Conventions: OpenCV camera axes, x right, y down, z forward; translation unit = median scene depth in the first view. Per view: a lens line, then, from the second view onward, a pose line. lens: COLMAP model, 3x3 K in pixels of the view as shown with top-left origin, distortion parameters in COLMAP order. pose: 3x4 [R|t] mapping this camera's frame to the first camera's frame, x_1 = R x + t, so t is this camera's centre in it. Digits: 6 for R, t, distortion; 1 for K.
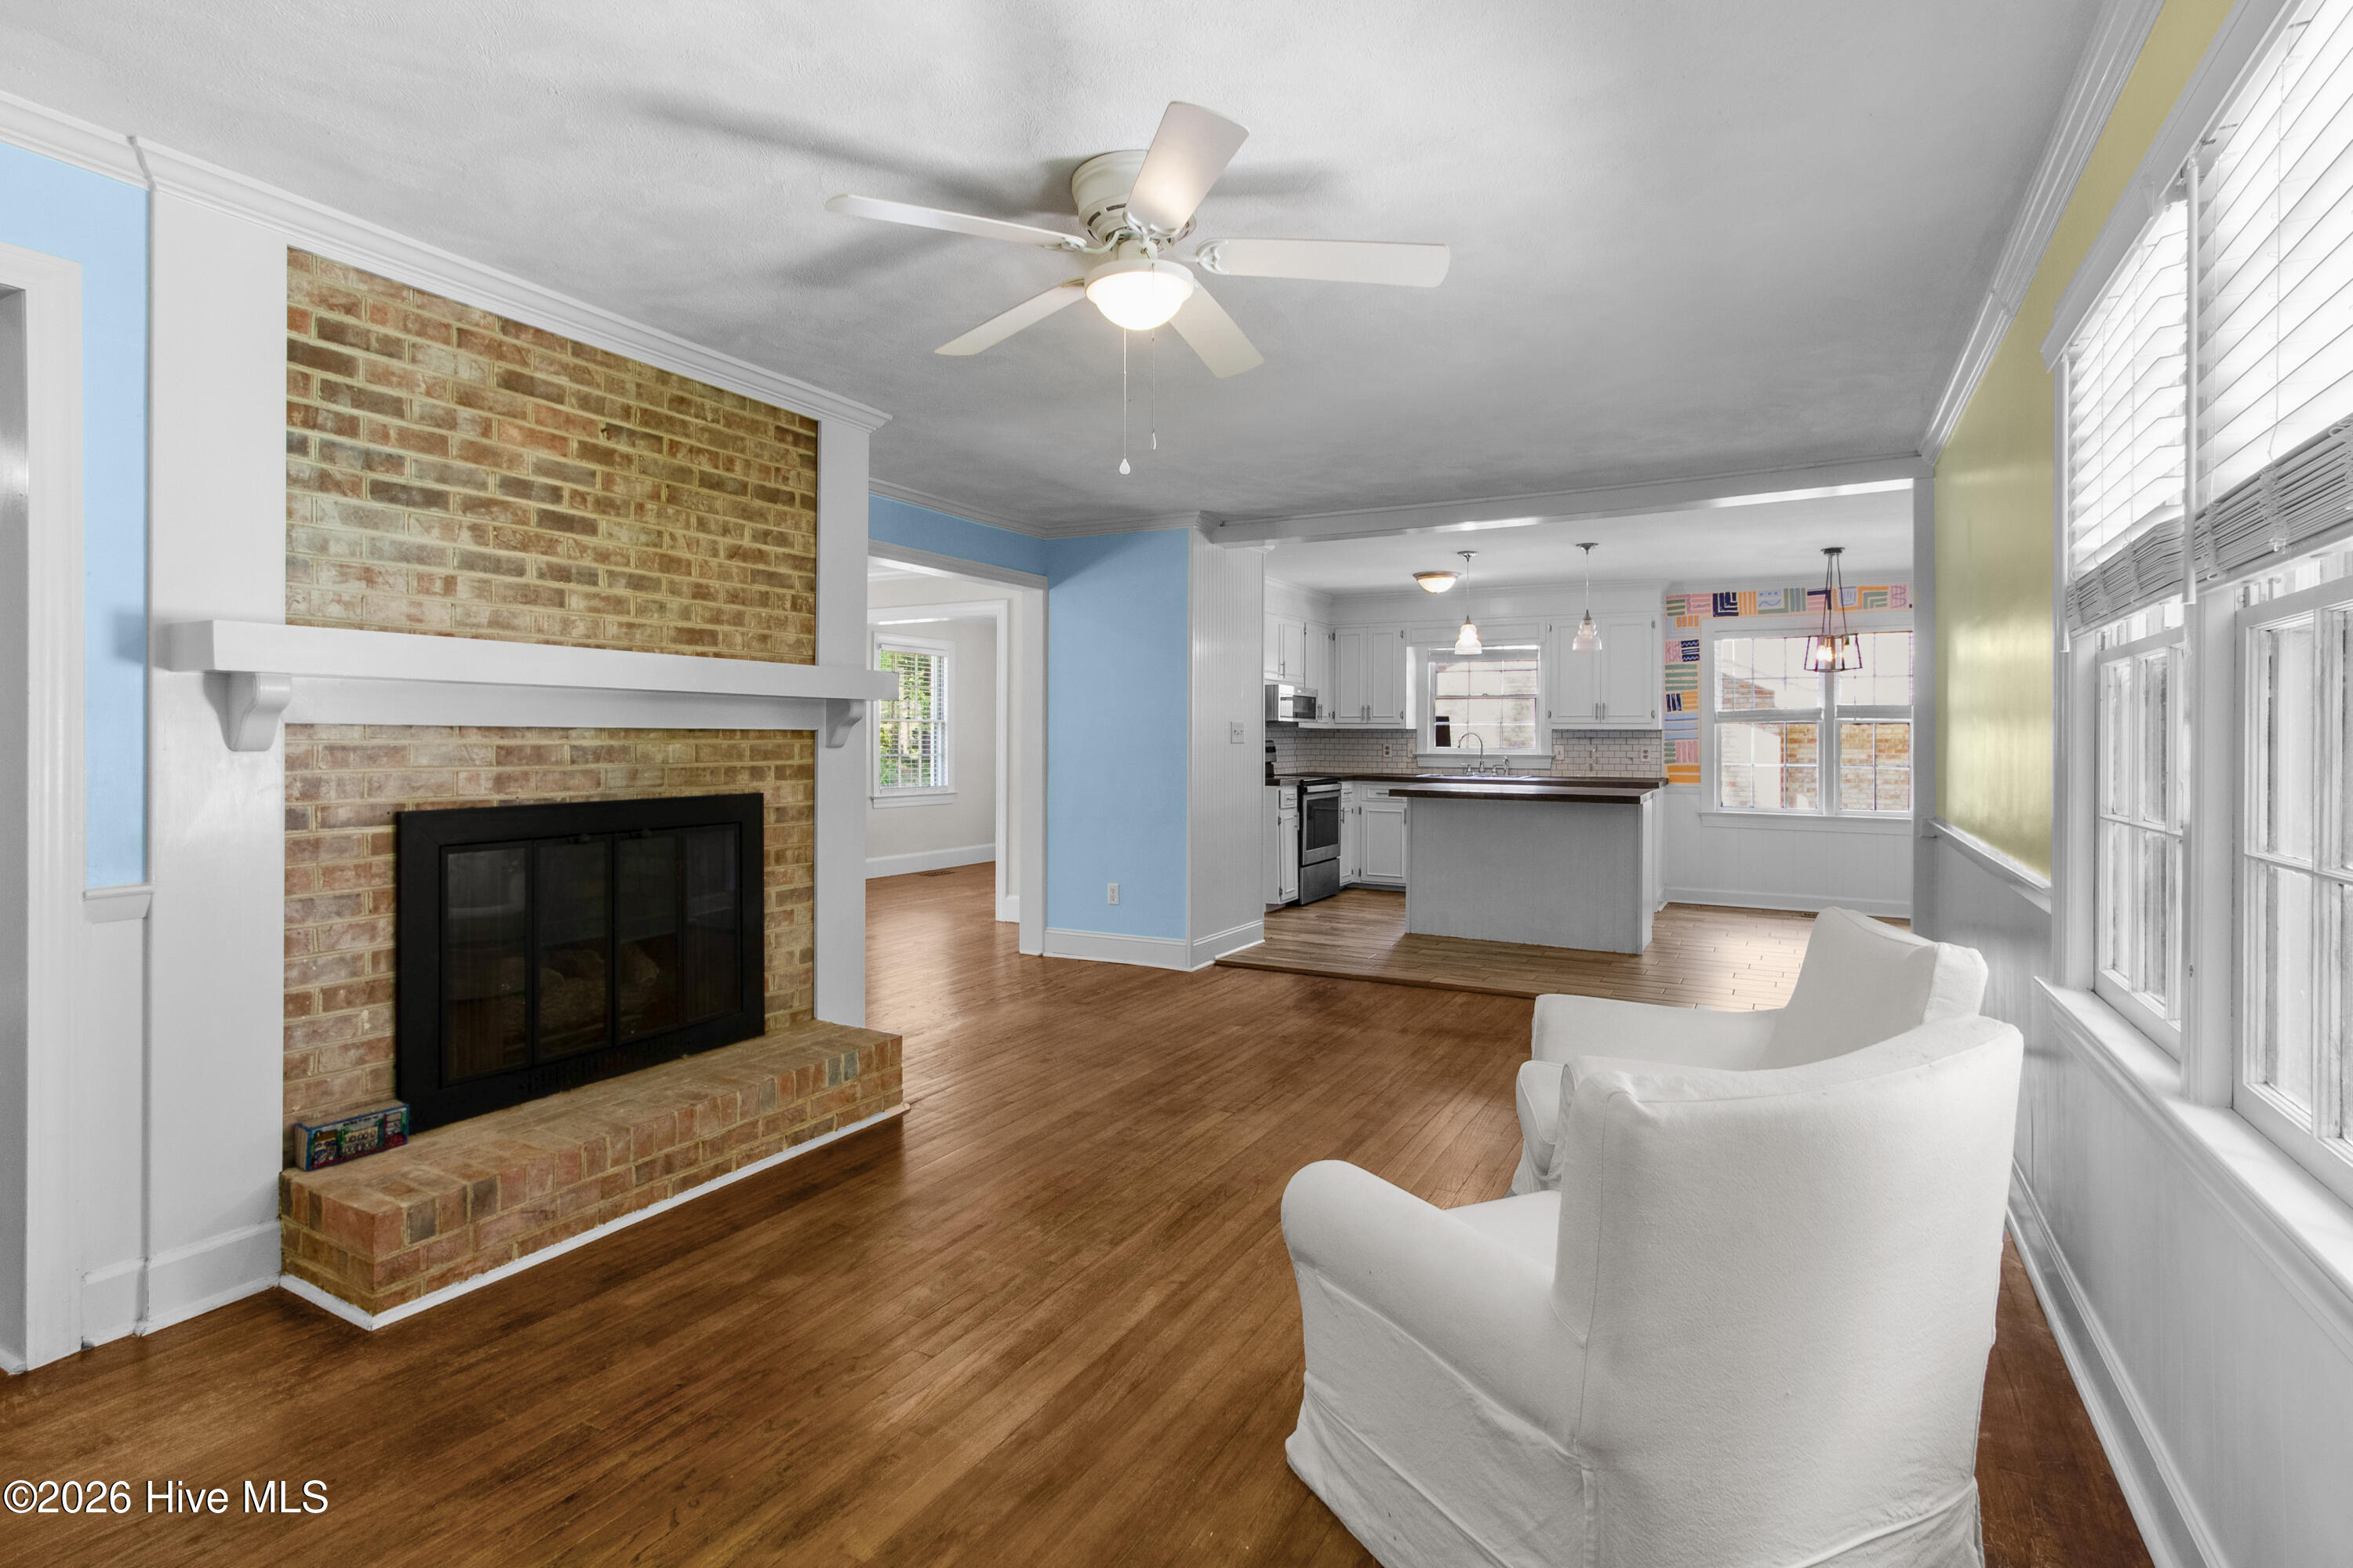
lens RADIAL K [[1139.2, 0, 1170.1], [0, 1139.2, 733.1], [0, 0, 1]] dist [0.000428, 0.000217]
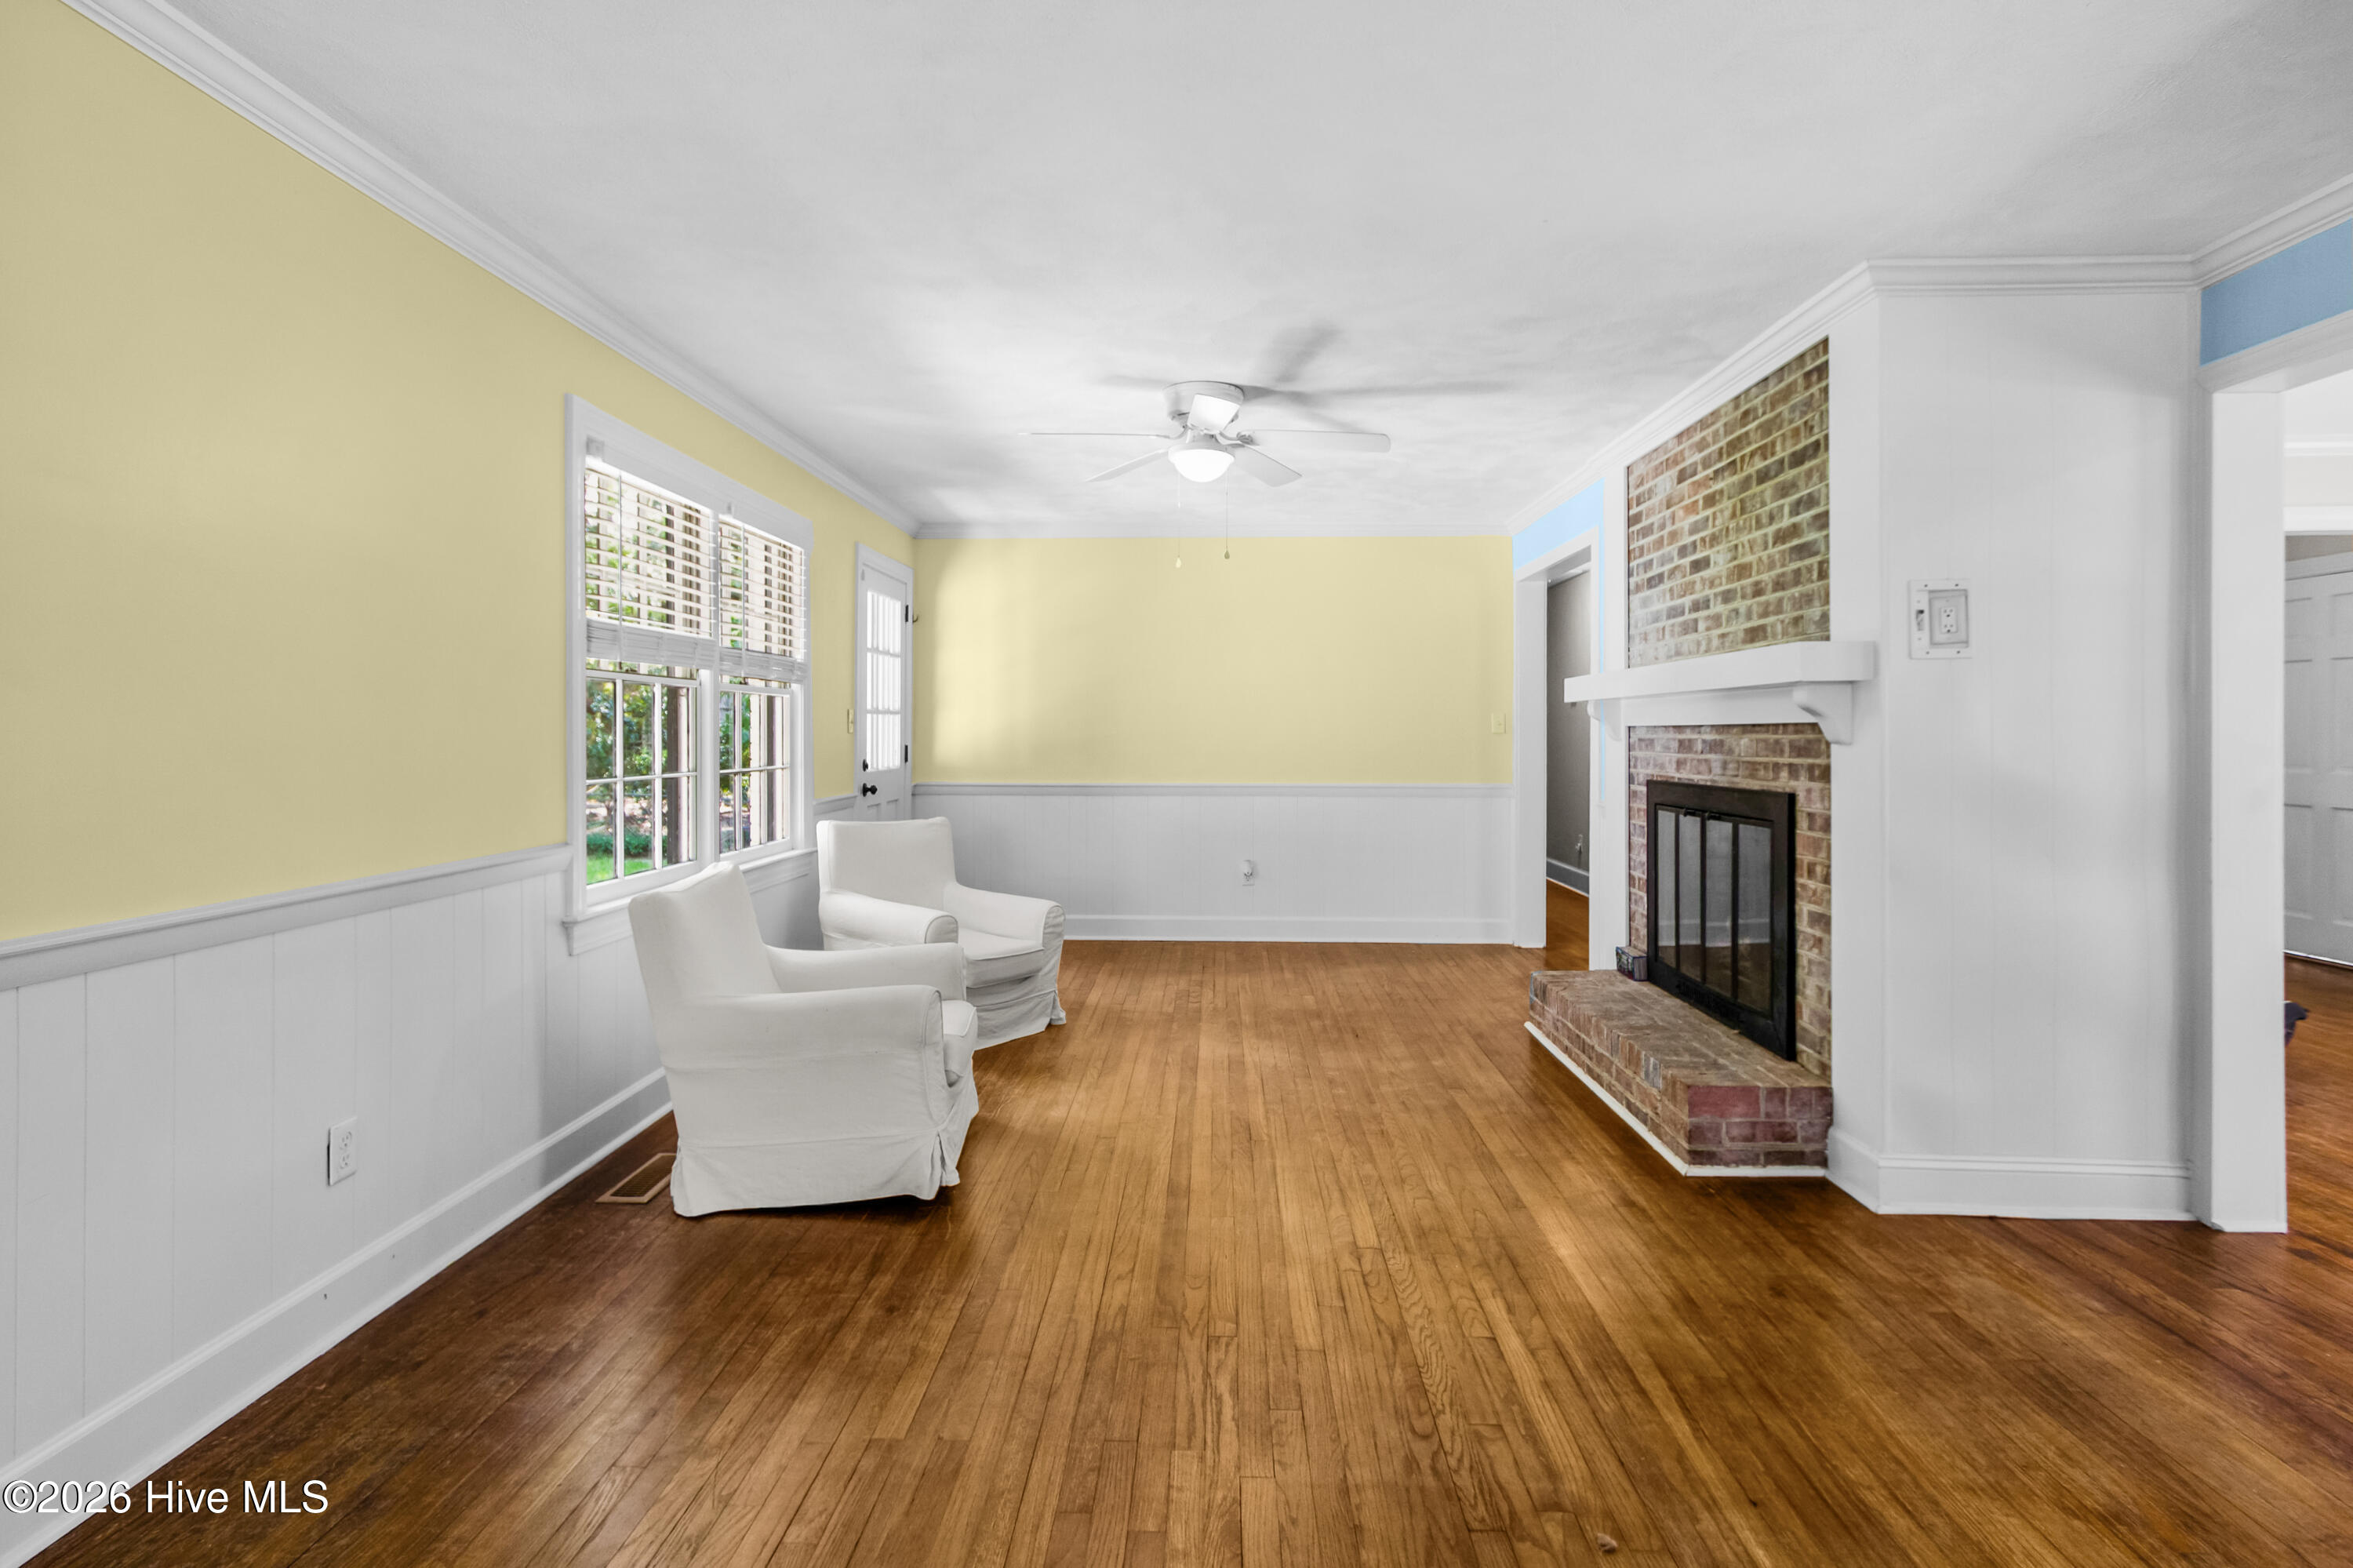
lens RADIAL K [[1139.2, 0, 1170.1], [0, 1139.2, 733.1], [0, 0, 1]] dist [0.000428, 0.000217]
pose [[-0.893923, -0.007342, -0.448161, 0.489057], [-0.005111, 0.999968, -0.006189, 0.013008], [0.448192, -0.003242, -0.893931, 1.597206]]
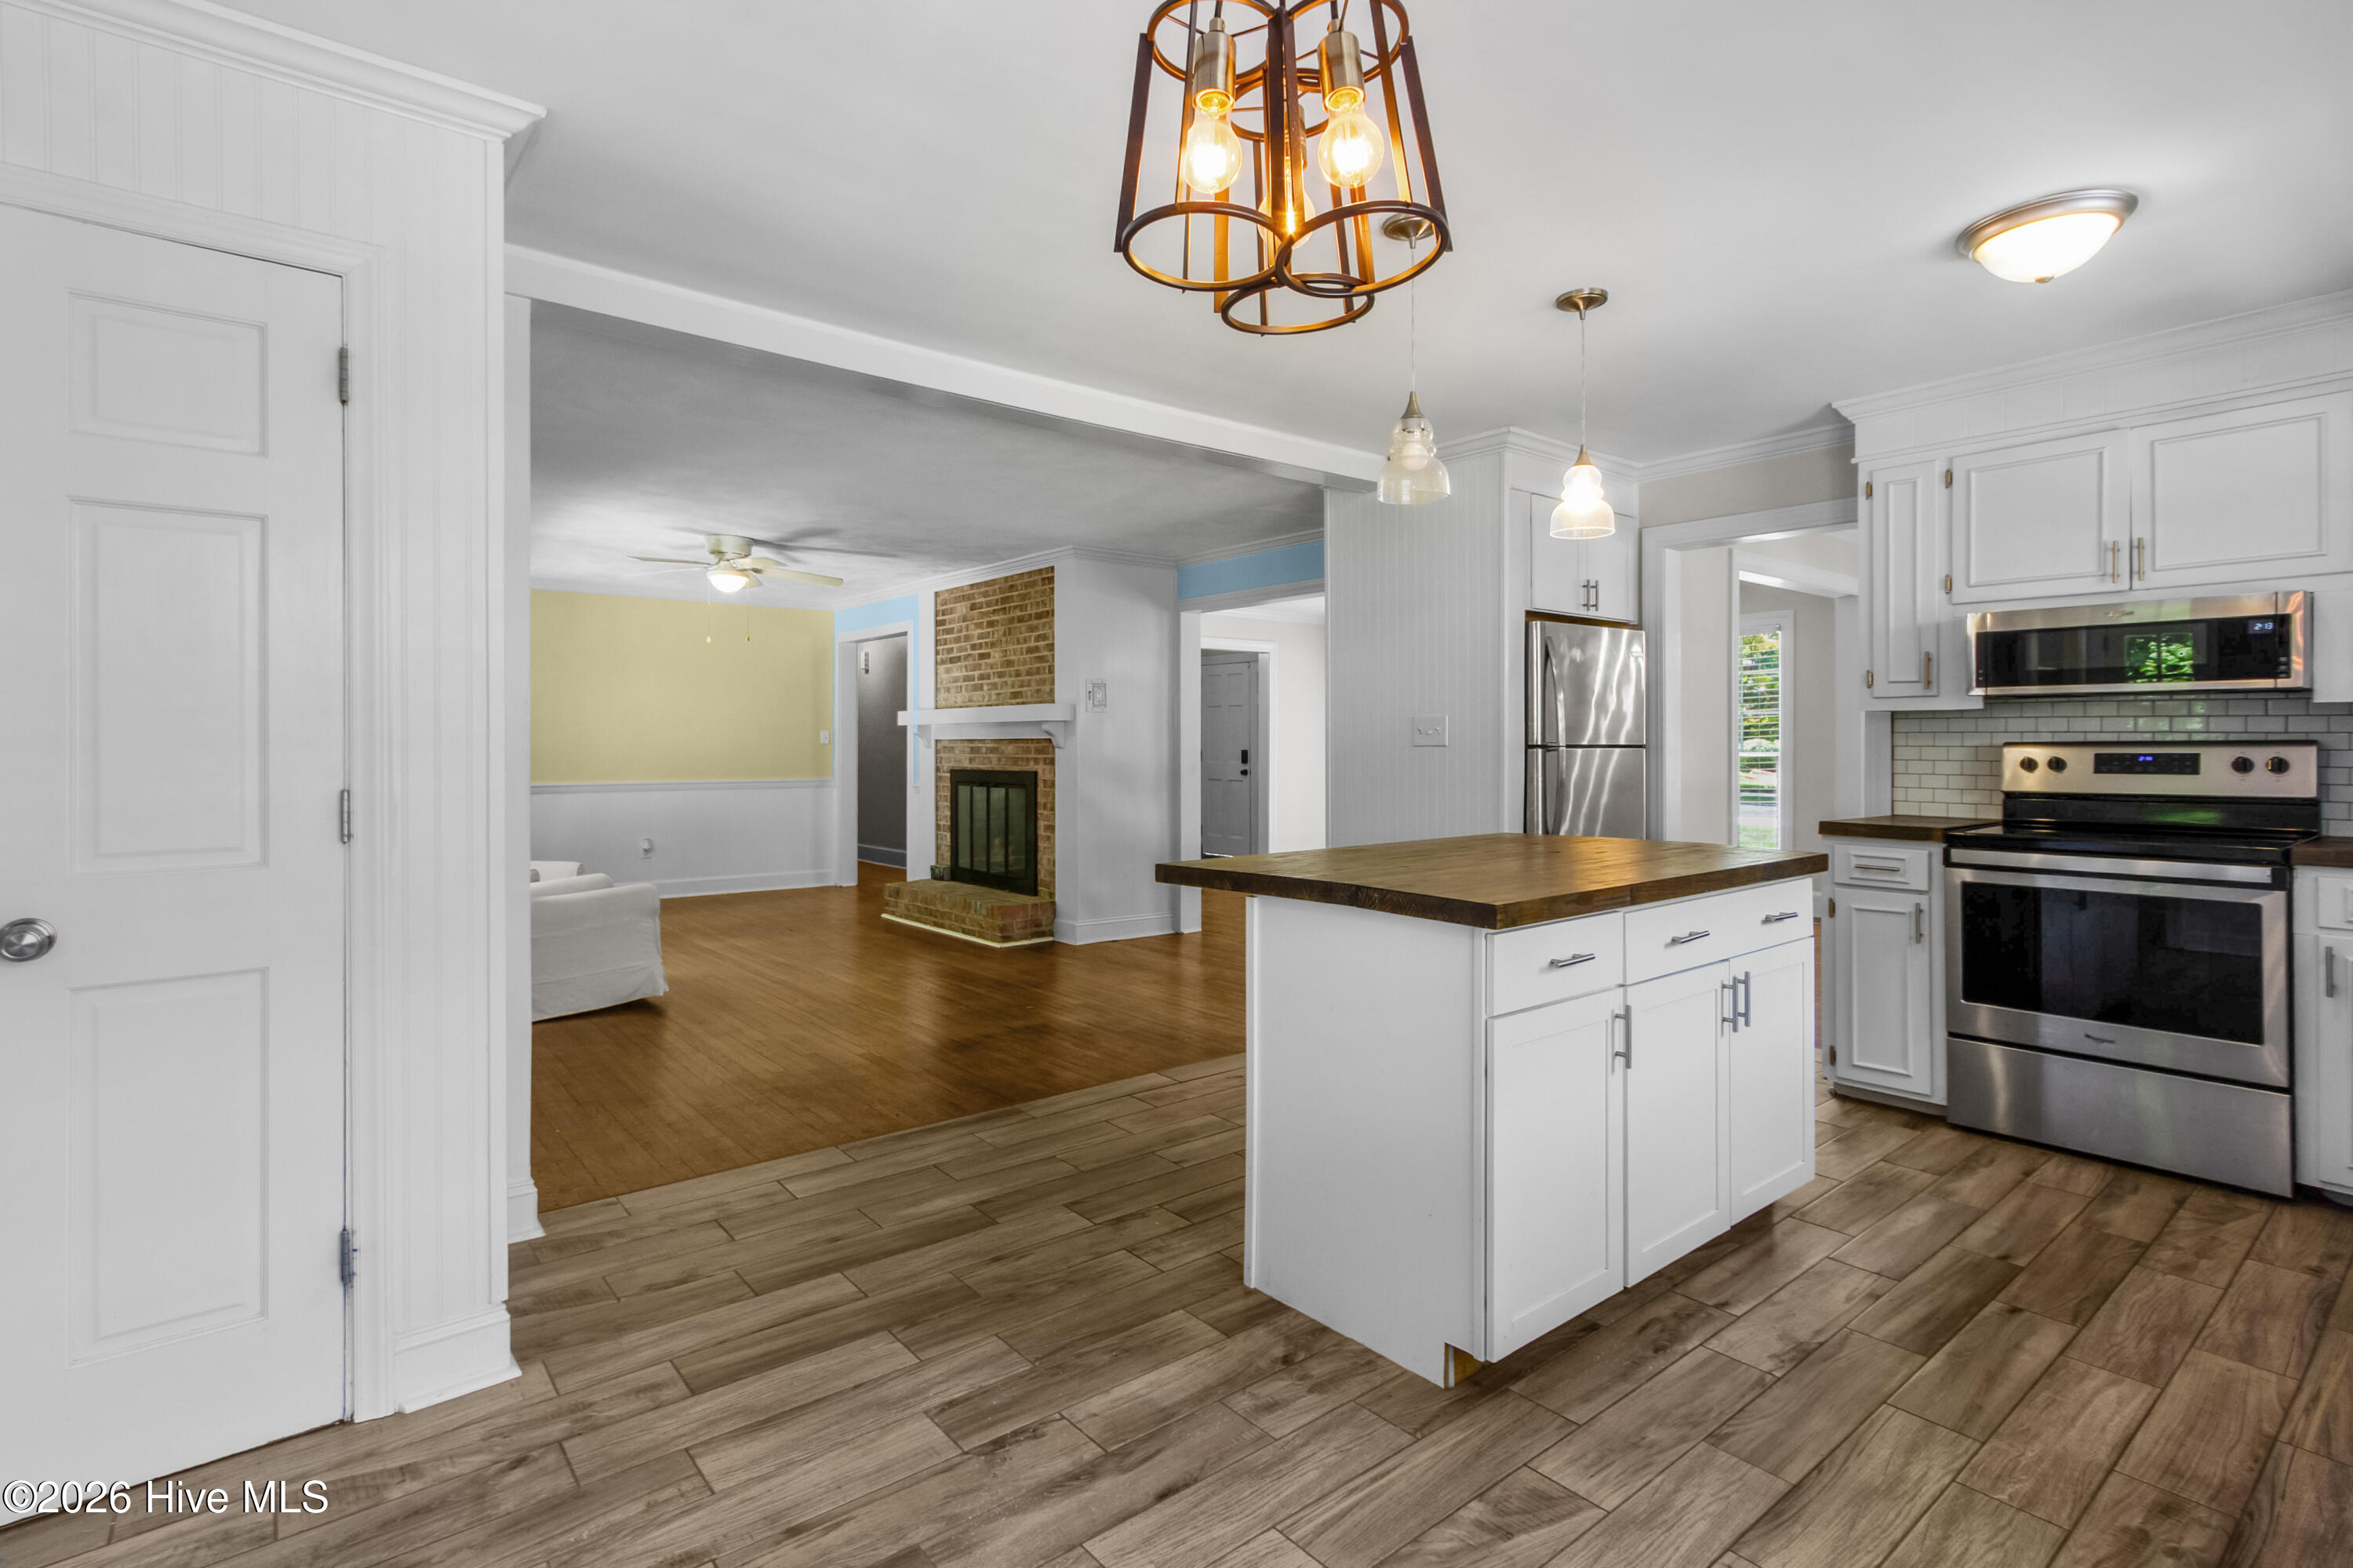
lens RADIAL K [[1139.2, 0, 1170.1], [0, 1139.2, 733.1], [0, 0, 1]] dist [0.000428, 0.000217]
pose [[-0.371953, -0.017405, -0.928088, 1.362625], [0.000800, 0.999818, -0.019071, 0.024868], [0.928251, -0.007835, -0.371872, 1.945565]]
